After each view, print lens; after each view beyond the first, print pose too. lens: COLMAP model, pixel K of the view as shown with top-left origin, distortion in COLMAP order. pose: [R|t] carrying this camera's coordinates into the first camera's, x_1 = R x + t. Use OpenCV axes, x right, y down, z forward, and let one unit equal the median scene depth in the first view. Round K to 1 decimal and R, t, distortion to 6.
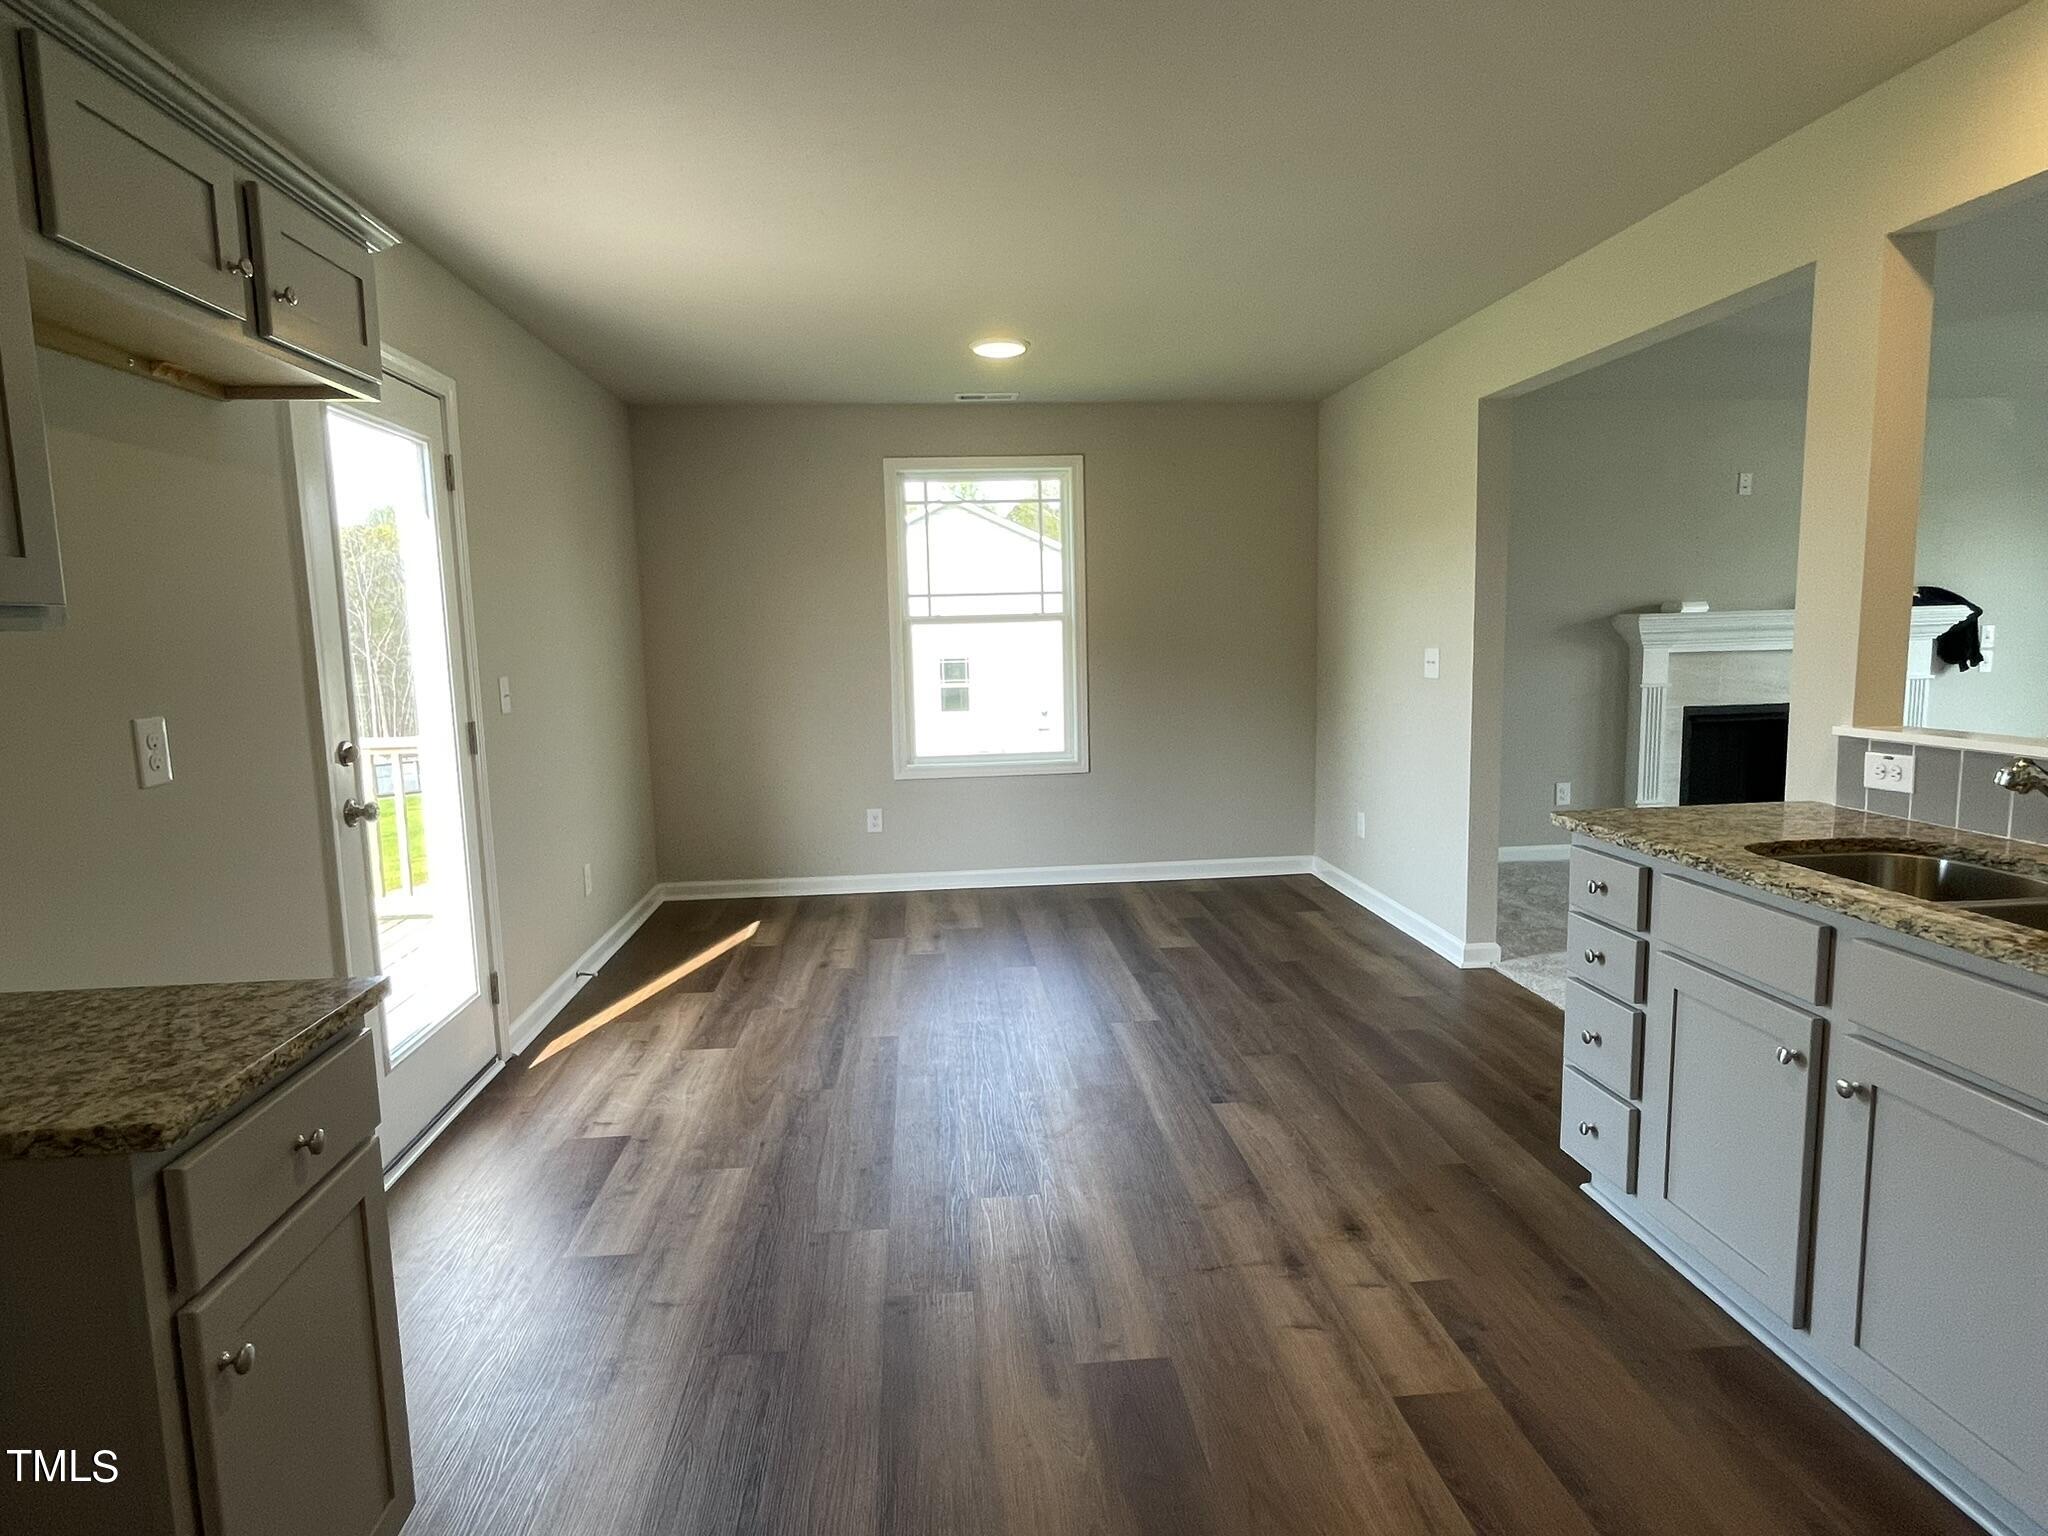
lens RADIAL K [[1123.2, 0, 1024.0], [0, 1123.2, 768.0], [0, 0, 1]] dist [0.003723, 0.000926]
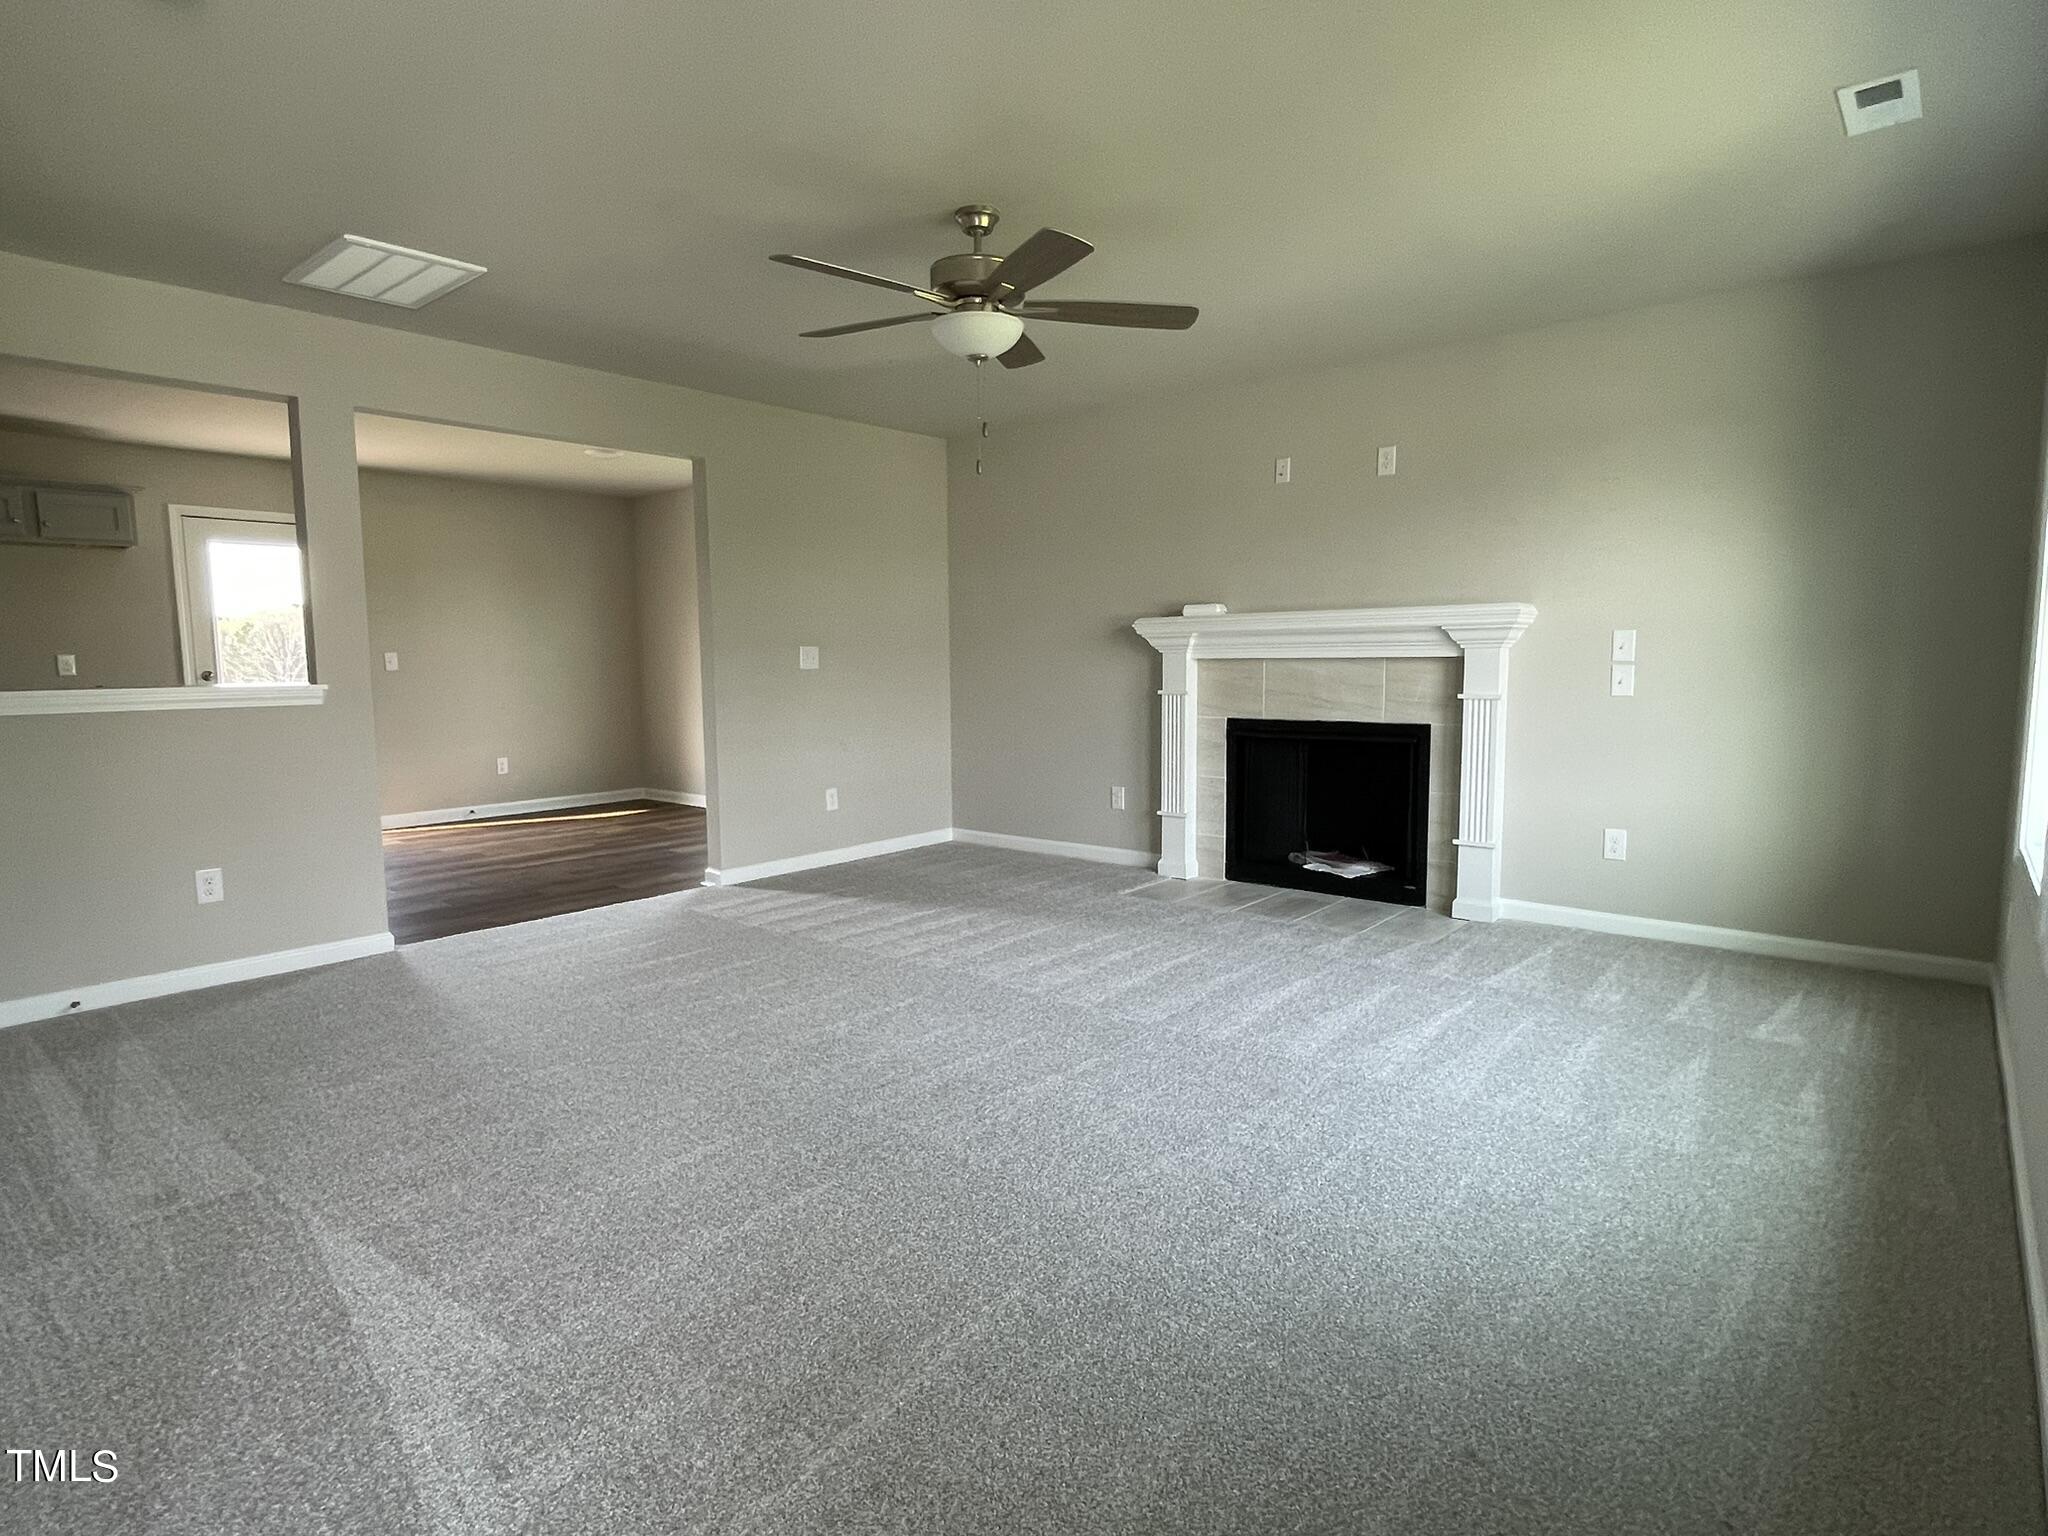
lens RADIAL K [[1094.2, 0, 1024.0], [0, 1094.2, 768.0], [0, 0, 1]] dist [0.000587, 0.000414]
pose [[0.704139, 0.087736, -0.704621, 1.558167], [-0.093415, 0.995158, 0.030561, -0.036132], [0.703891, 0.044303, 0.708926, 0.352230]]
